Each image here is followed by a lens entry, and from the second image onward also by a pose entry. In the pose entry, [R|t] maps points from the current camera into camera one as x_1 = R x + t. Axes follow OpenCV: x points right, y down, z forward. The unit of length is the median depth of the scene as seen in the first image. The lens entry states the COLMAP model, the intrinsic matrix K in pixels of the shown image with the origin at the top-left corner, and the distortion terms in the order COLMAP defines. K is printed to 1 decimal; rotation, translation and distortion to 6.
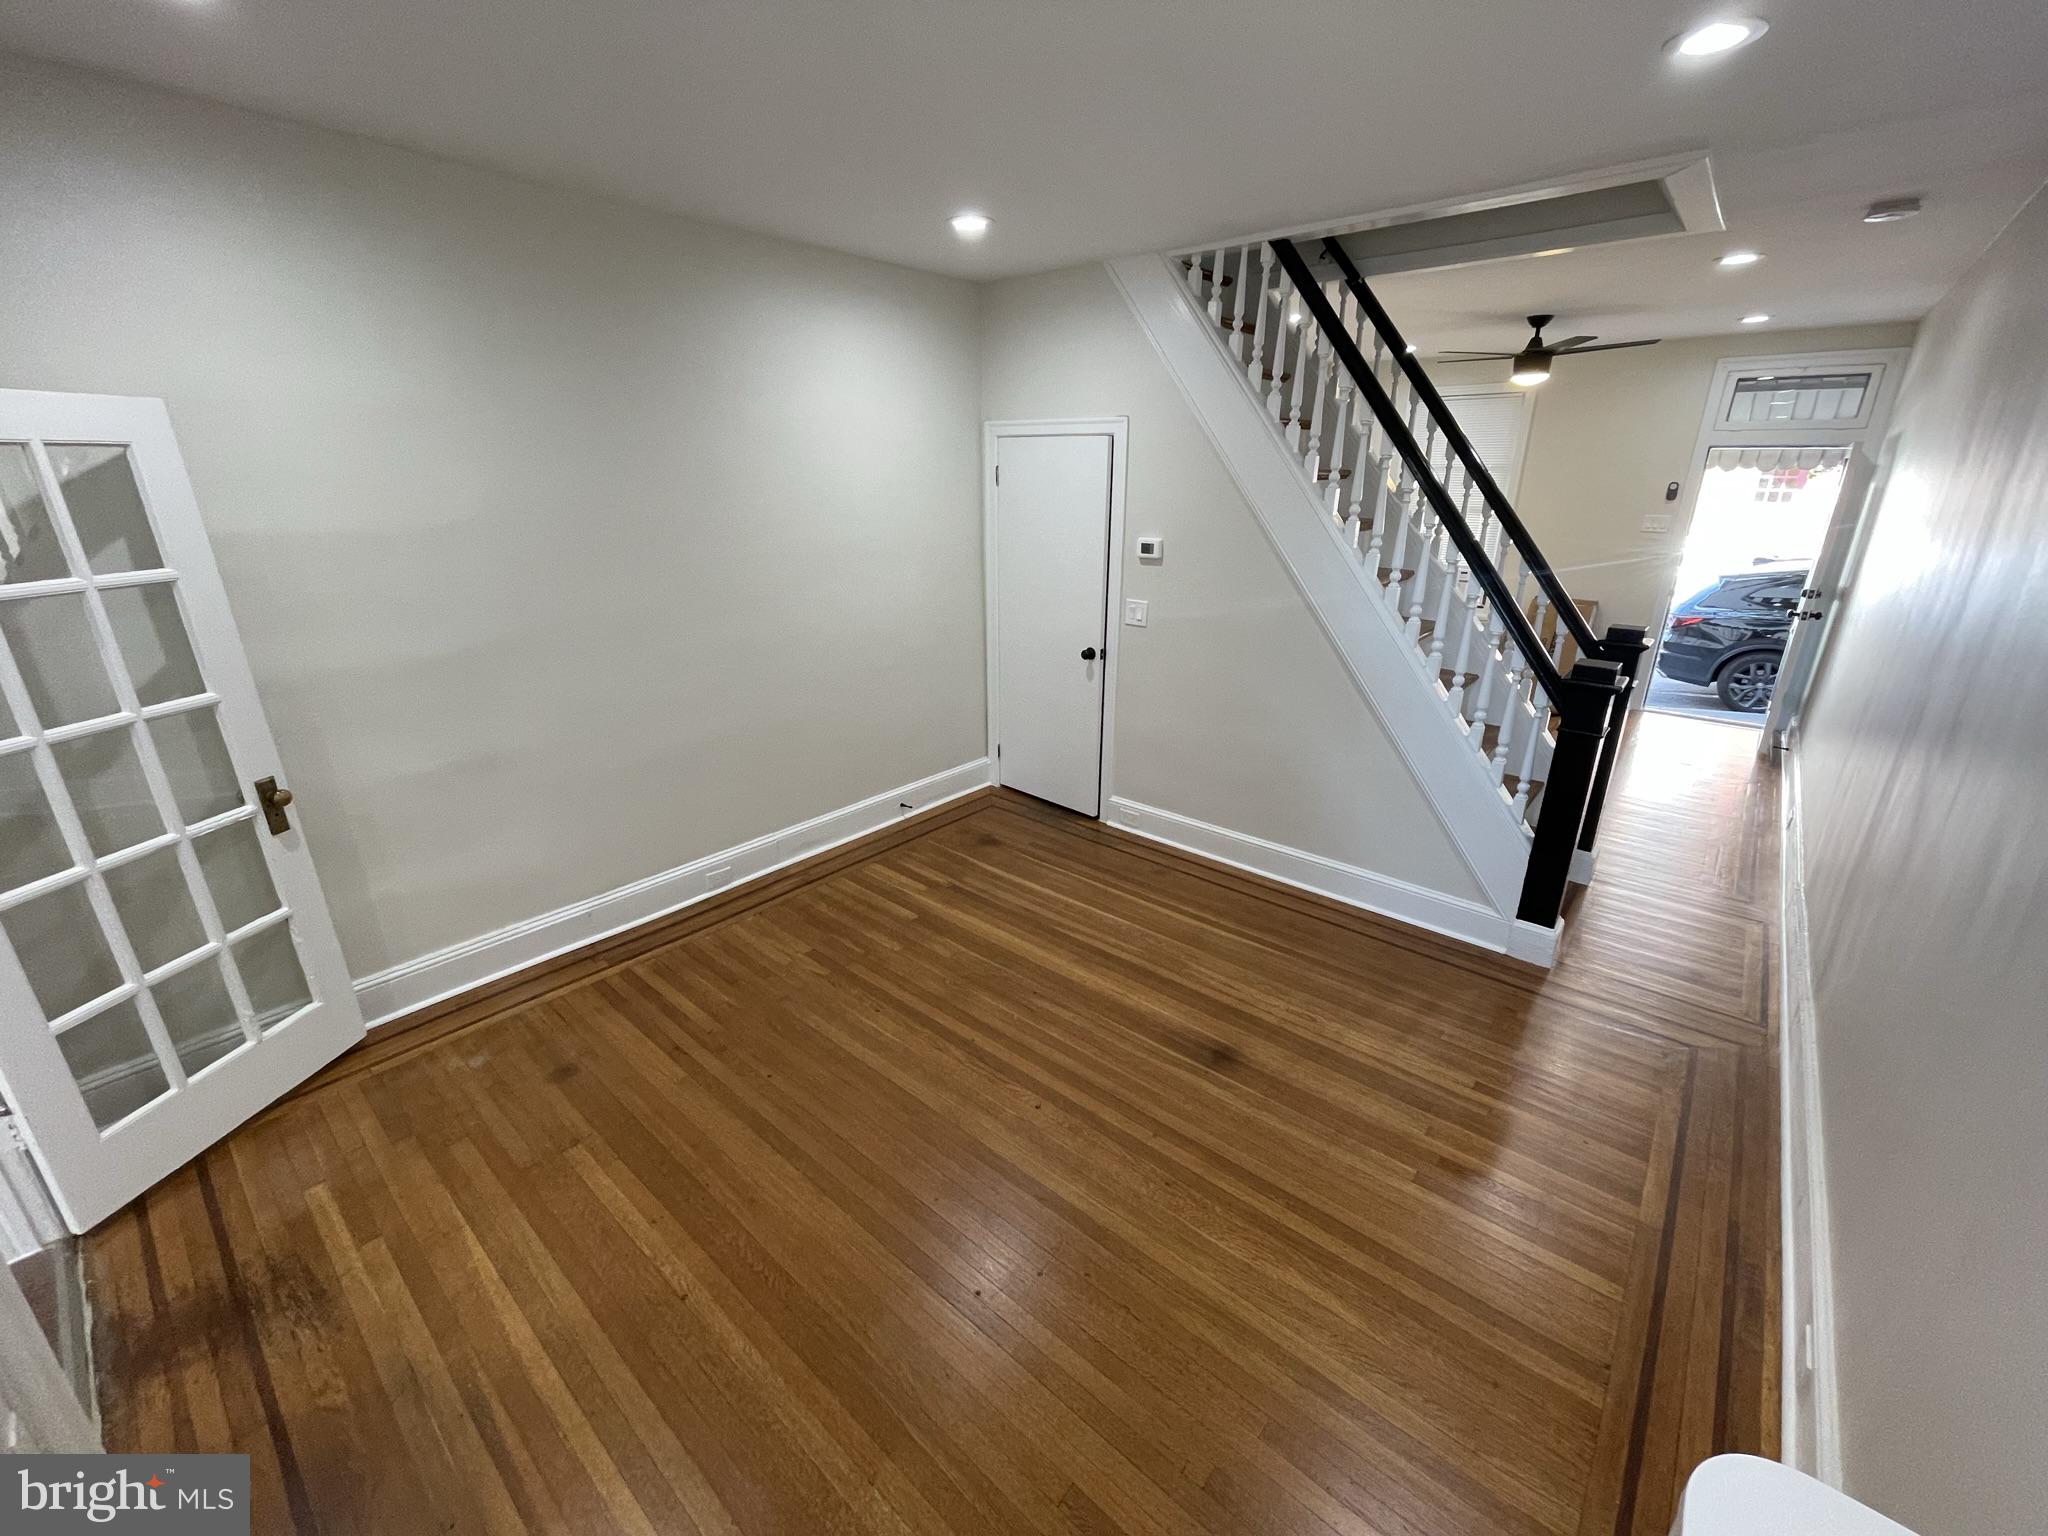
lens RADIAL K [[831.0, 0, 1015.9], [0, 831.0, 760.5], [0, 0, 1]] dist [0.004307, -0.002133]
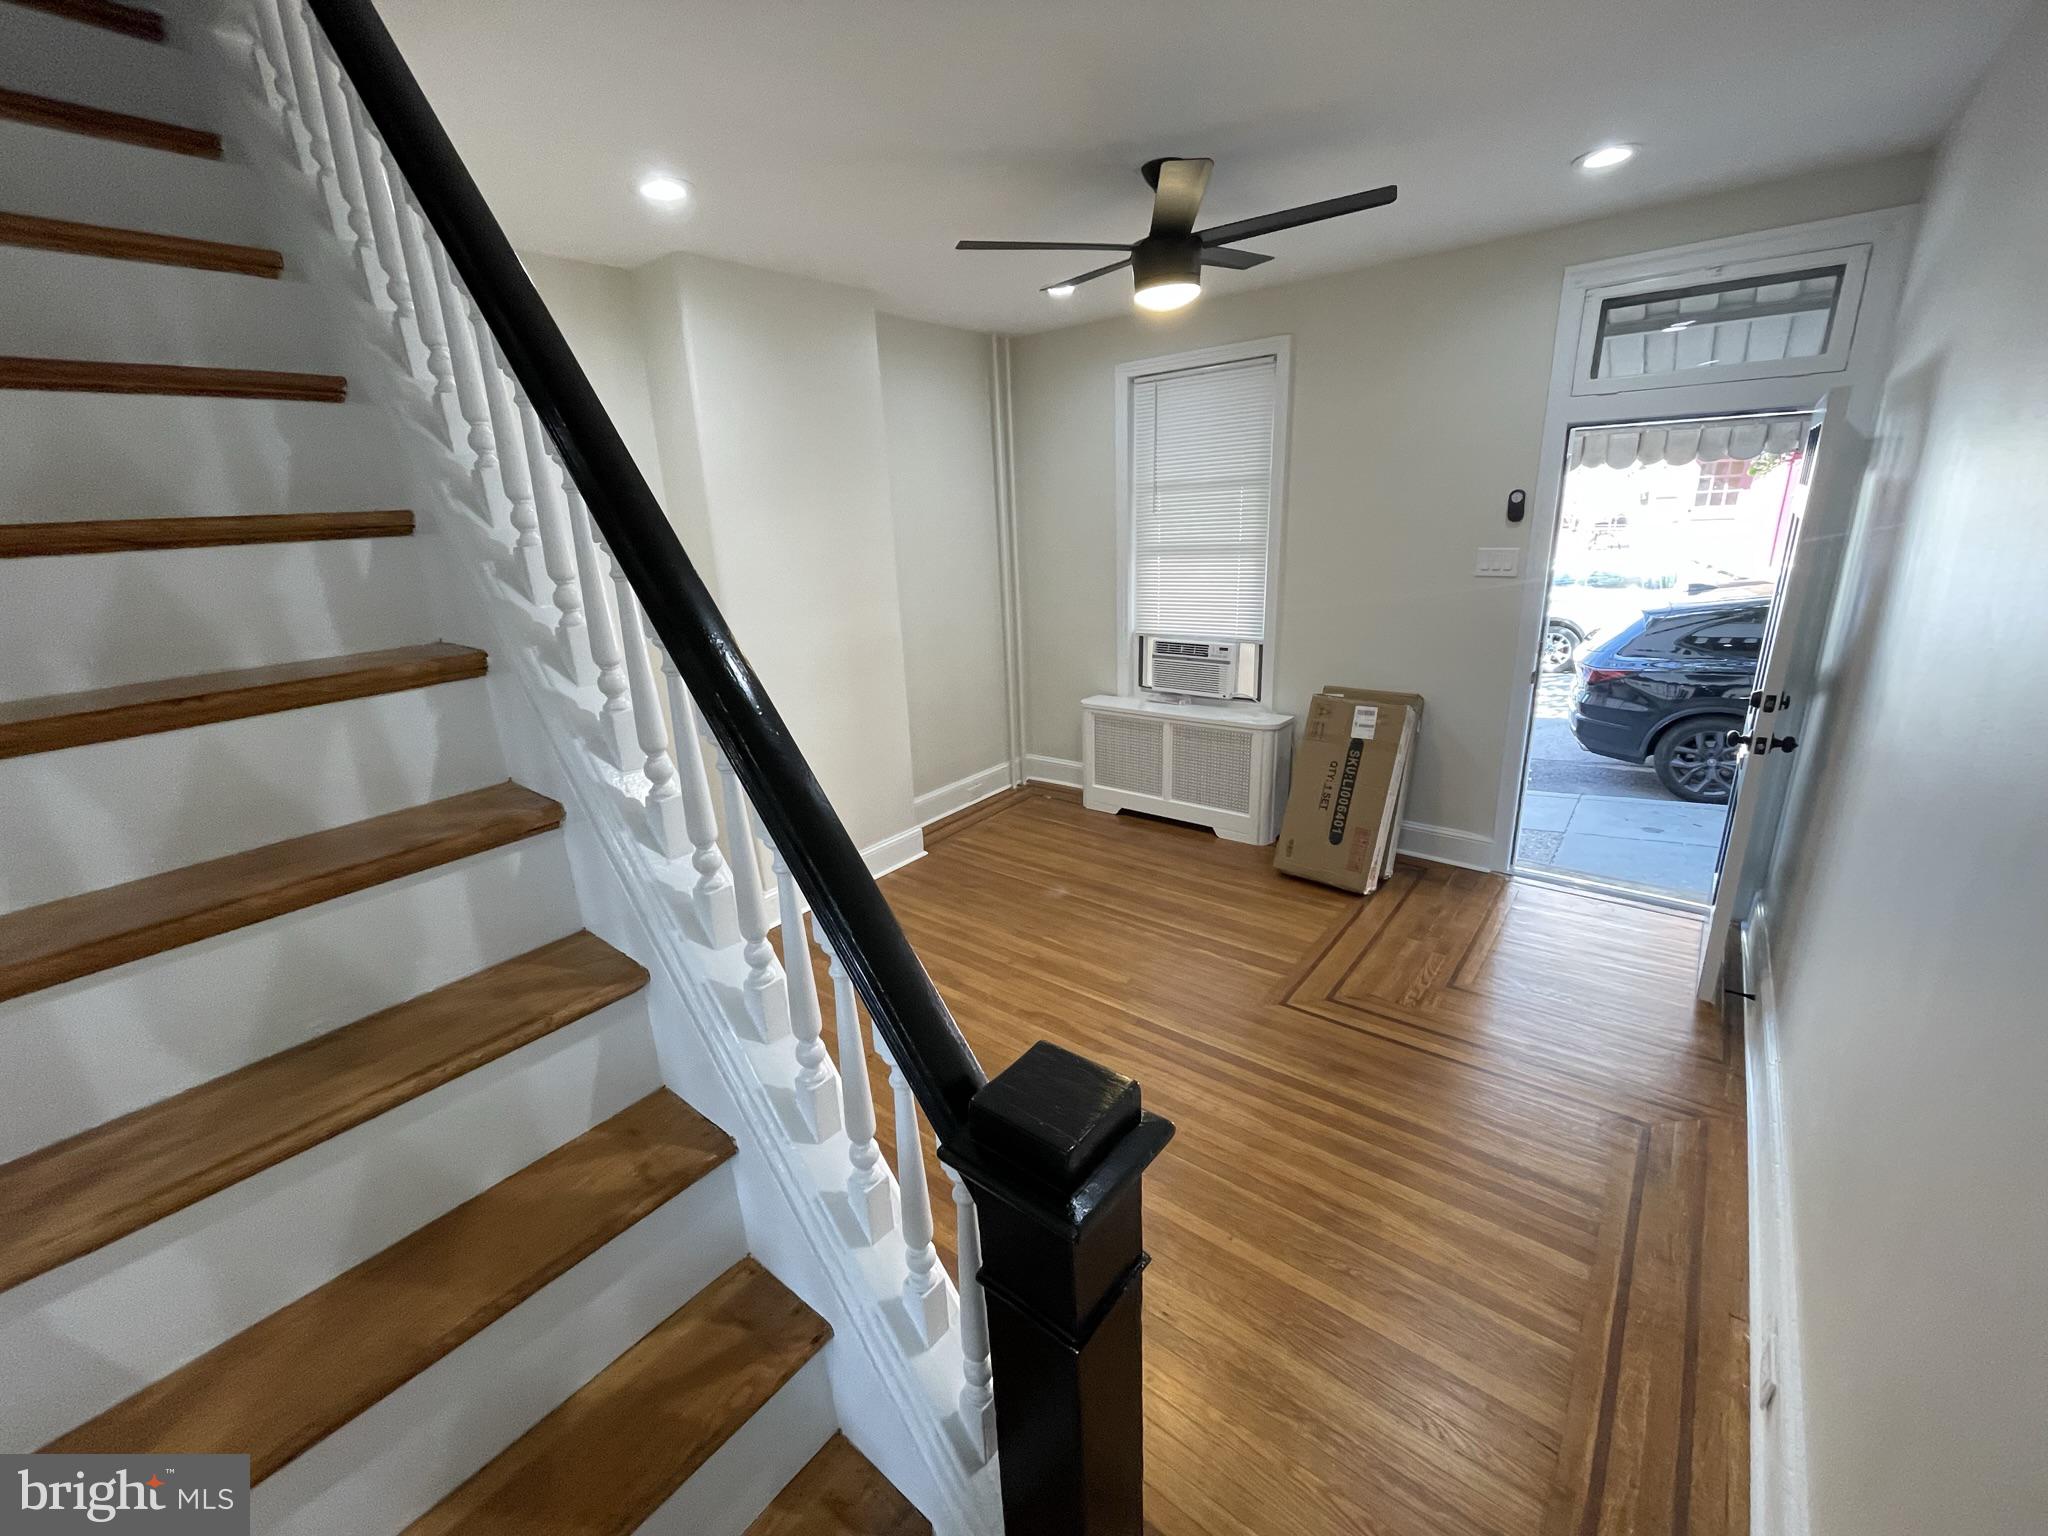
lens RADIAL K [[831.0, 0, 1015.5], [0, 831.0, 752.3], [0, 0, 1]] dist [0.004307, -0.002133]
pose [[0.998576, -0.050849, 0.016128, 0.365150], [0.051538, 0.997625, -0.045705, -0.124425], [-0.013766, 0.046471, 0.998825, 0.376381]]
